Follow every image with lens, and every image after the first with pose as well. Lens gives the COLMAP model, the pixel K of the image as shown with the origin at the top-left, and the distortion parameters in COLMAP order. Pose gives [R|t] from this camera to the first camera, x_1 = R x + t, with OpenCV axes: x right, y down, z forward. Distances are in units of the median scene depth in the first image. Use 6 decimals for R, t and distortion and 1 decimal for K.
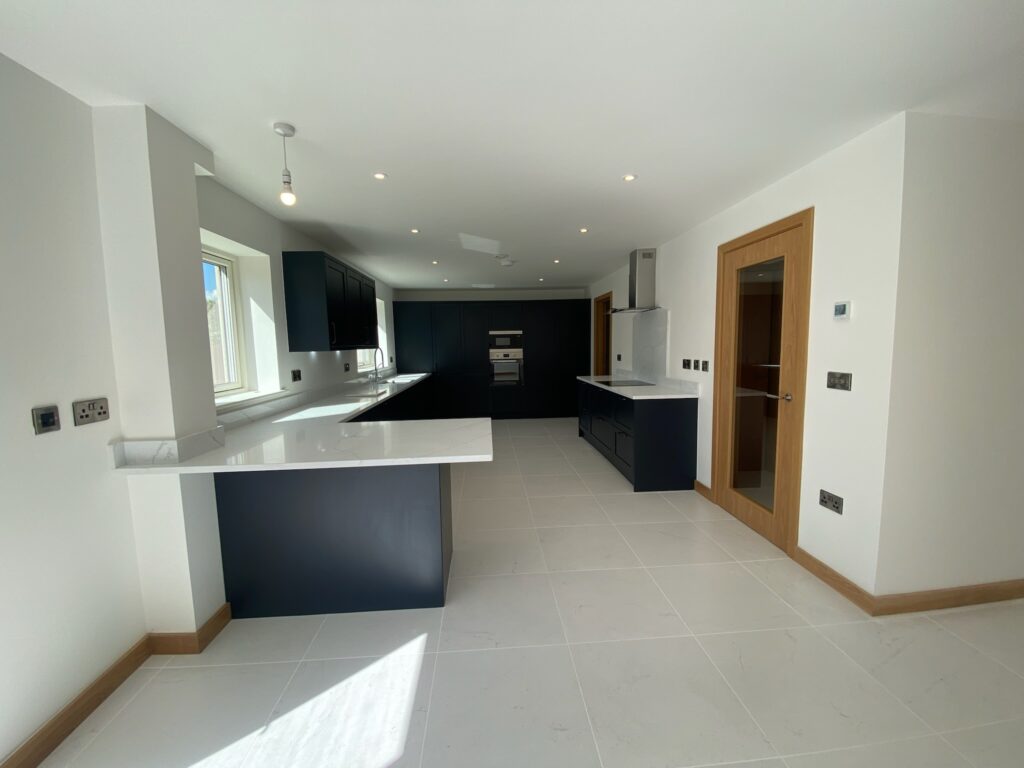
lens RADIAL K [[413.0, 0, 507.1], [0, 413.0, 391.9], [0, 0, 1]] dist [-0.000589, -0.007394]
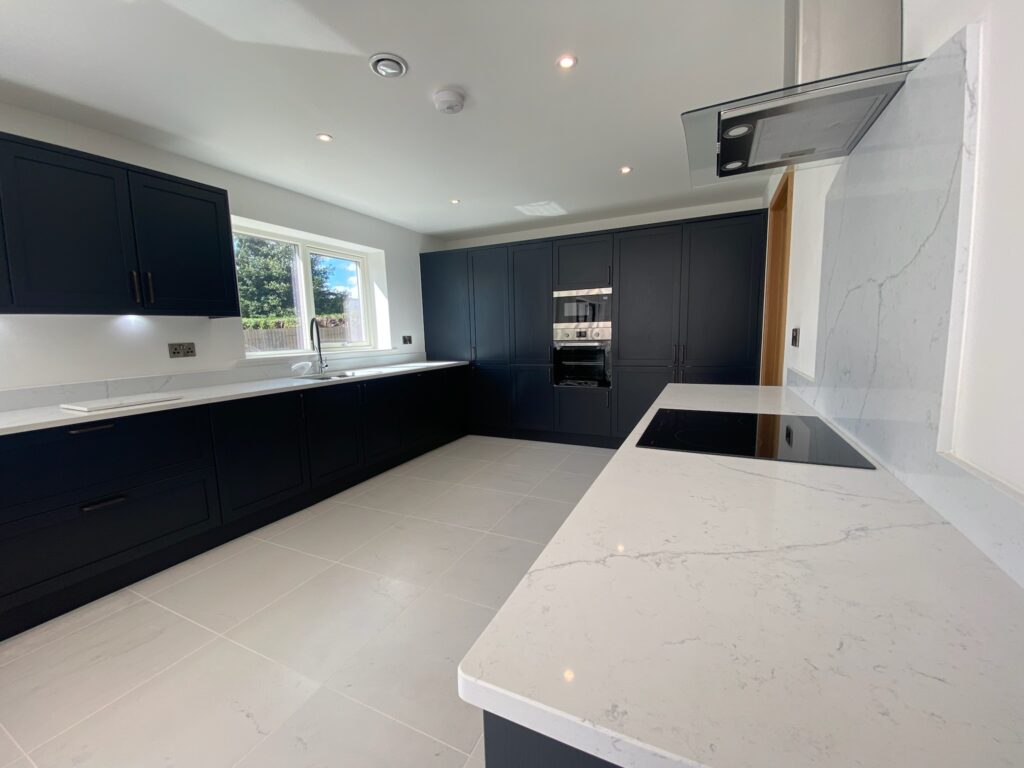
lens RADIAL K [[413.0, 0, 509.4], [0, 413.0, 383.6], [0, 0, 1]] dist [-0.000589, -0.007394]
pose [[0.867203, 0.067255, -0.493392, 0.381227], [-0.058349, 0.997736, 0.033447, -0.069106], [0.494524, -0.000216, 0.869164, 0.928758]]
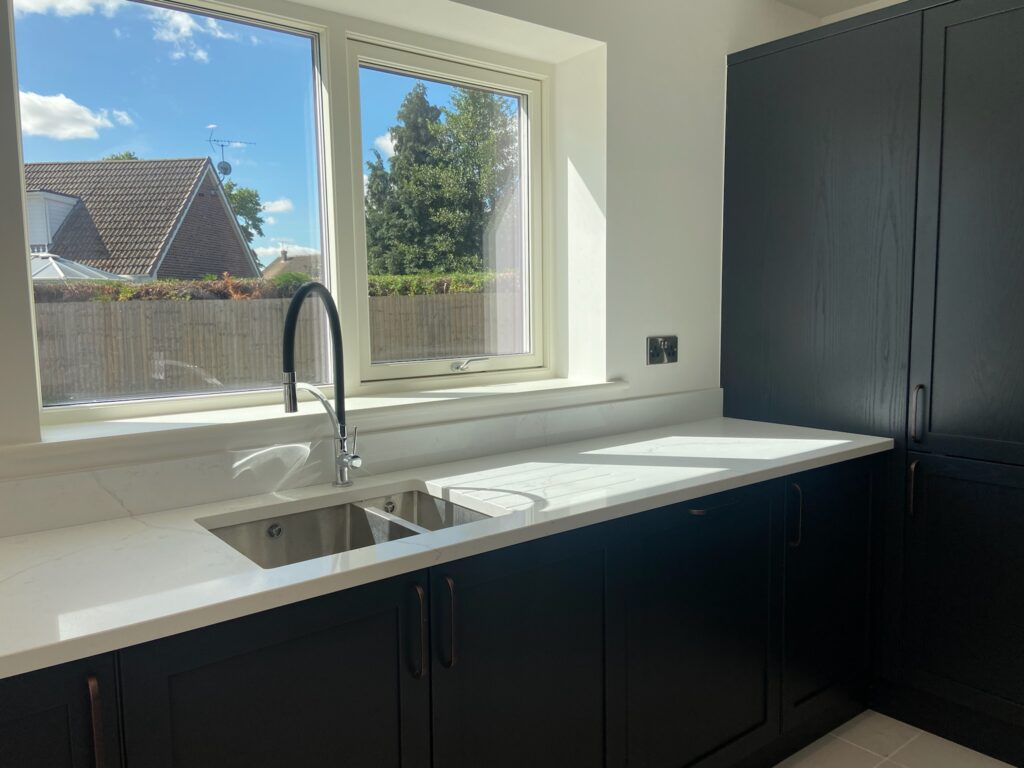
lens RADIAL K [[756.7, 0, 505.5], [0, 756.7, 387.4], [0, 0, 1]] dist [0.035352, -0.009212]
pose [[0.549626, 0.107340, -0.828486, -0.052557], [-0.096460, 0.993232, 0.064692, -0.141487], [0.829823, 0.044359, 0.556261, 1.399857]]
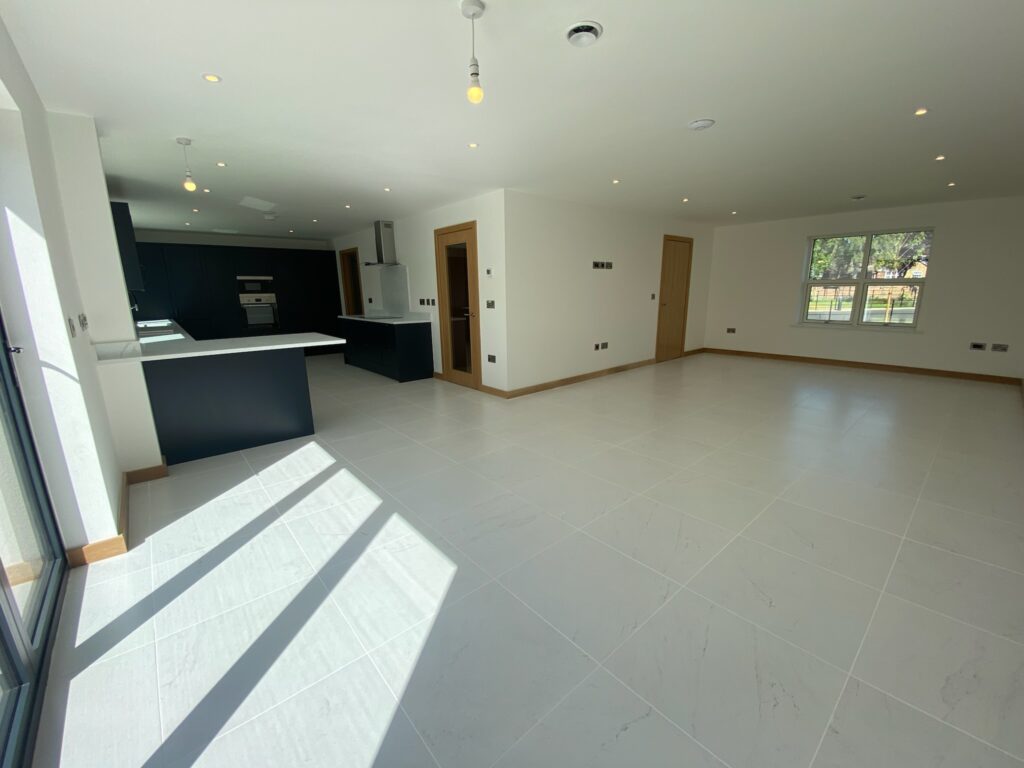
lens RADIAL K [[413.0, 0, 512.4], [0, 413.0, 383.2], [0, 0, 1]] dist [-0.000589, -0.007394]
pose [[0.792828, -0.118722, 0.597770, -0.284607], [0.061546, 0.991425, 0.115276, 0.083193], [-0.606330, -0.054604, 0.793336, -0.504763]]
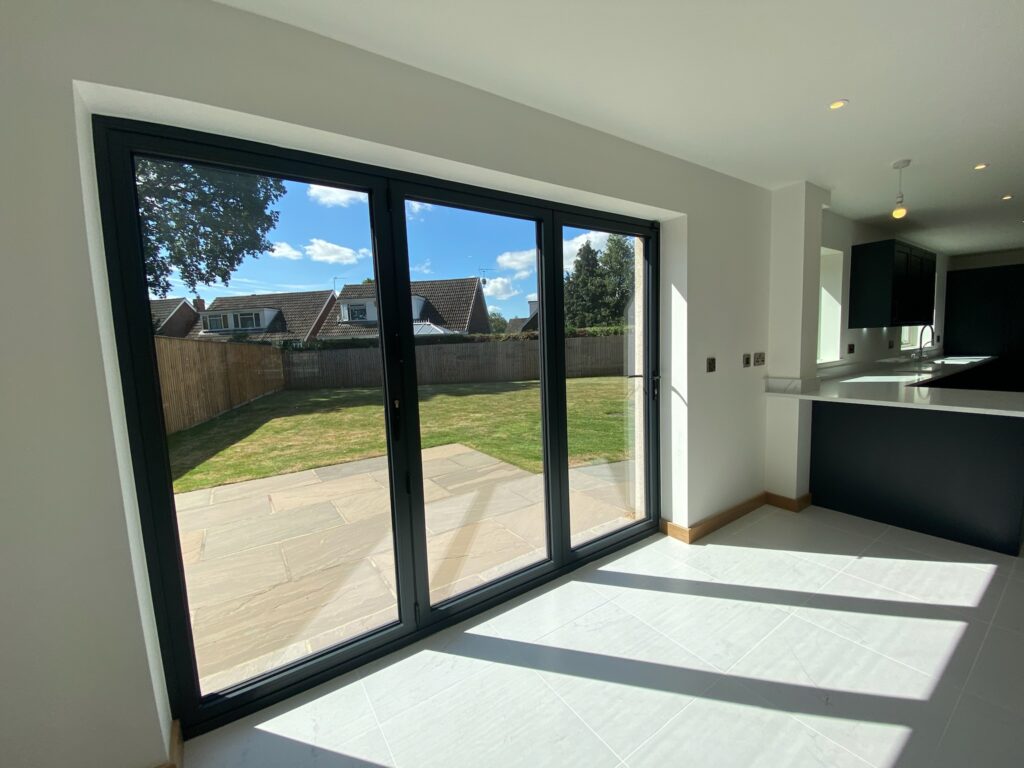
lens RADIAL K [[413.0, 0, 515.3], [0, 413.0, 383.9], [0, 0, 1]] dist [-0.000589, -0.007394]
pose [[0.512803, 0.086843, -0.854102, 0.014602], [-0.070176, 0.995781, 0.059115, 0.052377], [0.855633, 0.029623, 0.516734, -0.386986]]
